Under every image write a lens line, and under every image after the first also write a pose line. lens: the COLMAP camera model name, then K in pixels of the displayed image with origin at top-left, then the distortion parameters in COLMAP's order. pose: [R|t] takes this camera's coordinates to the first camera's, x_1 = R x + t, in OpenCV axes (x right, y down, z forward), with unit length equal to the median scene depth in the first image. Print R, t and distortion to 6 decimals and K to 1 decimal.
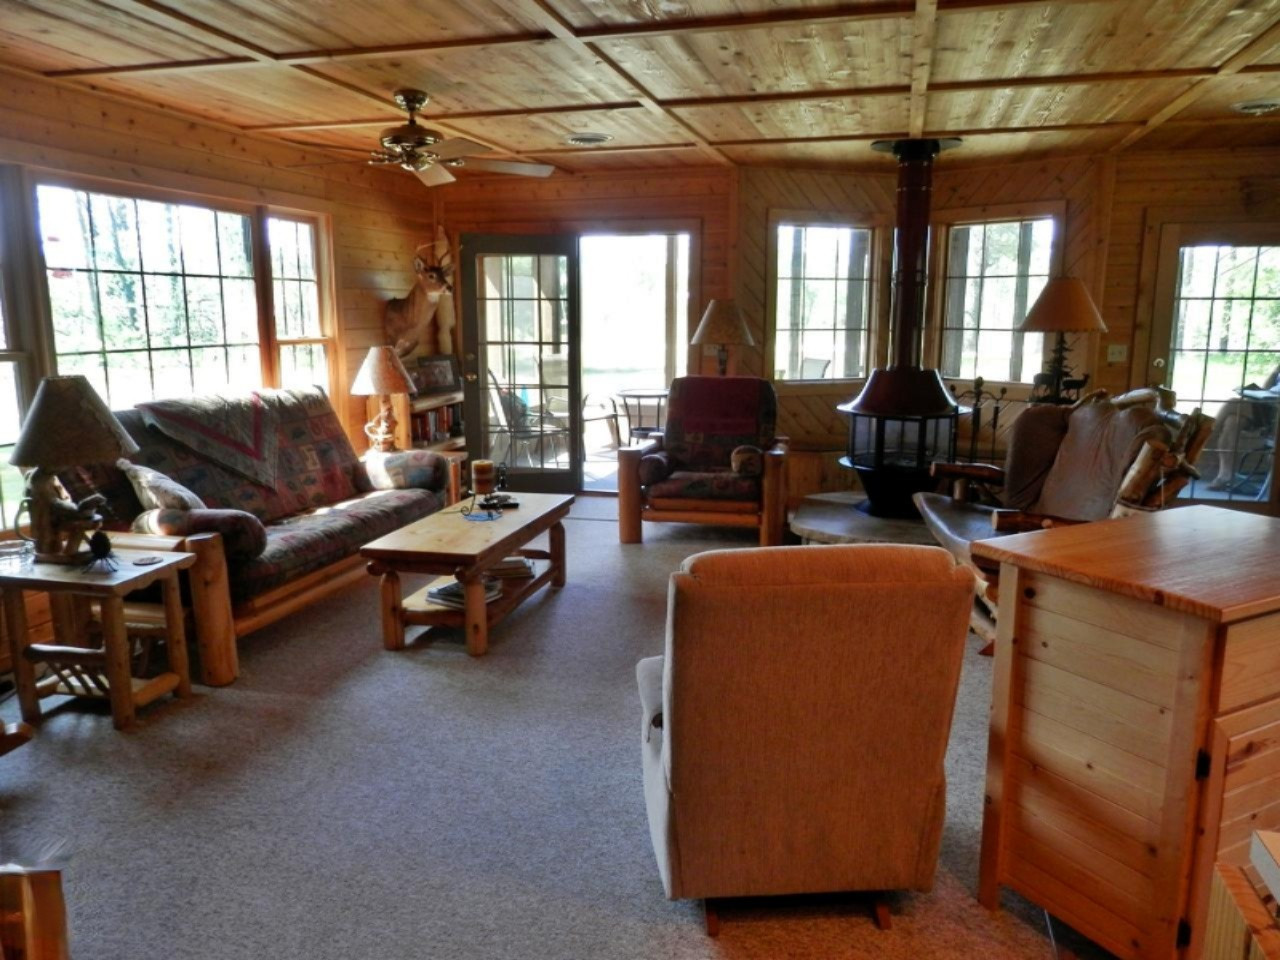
lens RADIAL K [[941.7, 0, 643.2], [0, 941.7, 479.3], [0, 0, 1]] dist [0.000255, -0.005999]
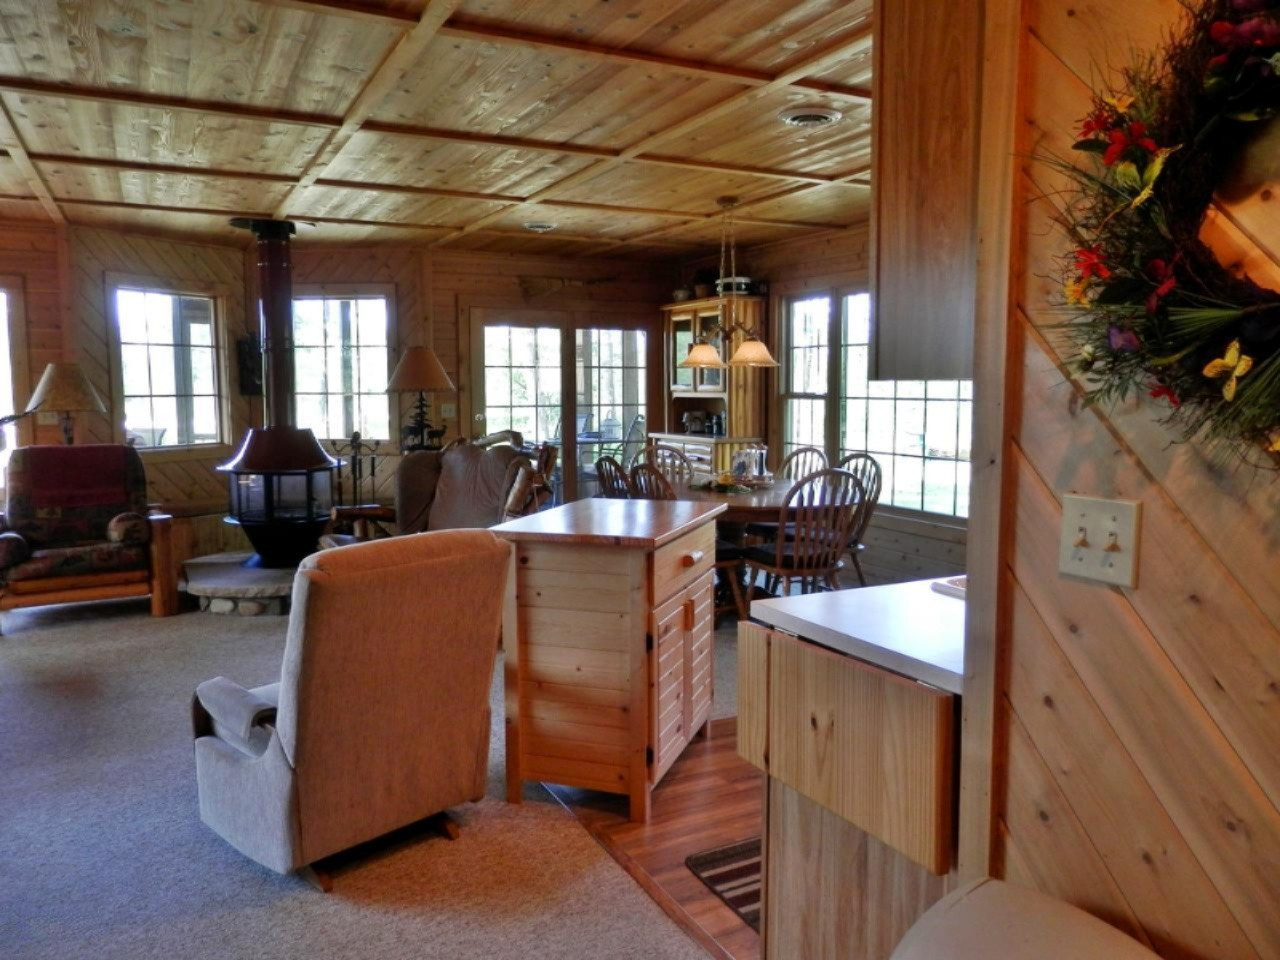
lens RADIAL K [[941.7, 0, 638.3], [0, 941.7, 476.1], [0, 0, 1]] dist [0.000255, -0.005999]
pose [[0.742603, -0.067456, 0.666326, -0.144821], [0.120779, 0.992091, -0.034170, 0.023562], [-0.658751, 0.105853, 0.744877, -0.065392]]
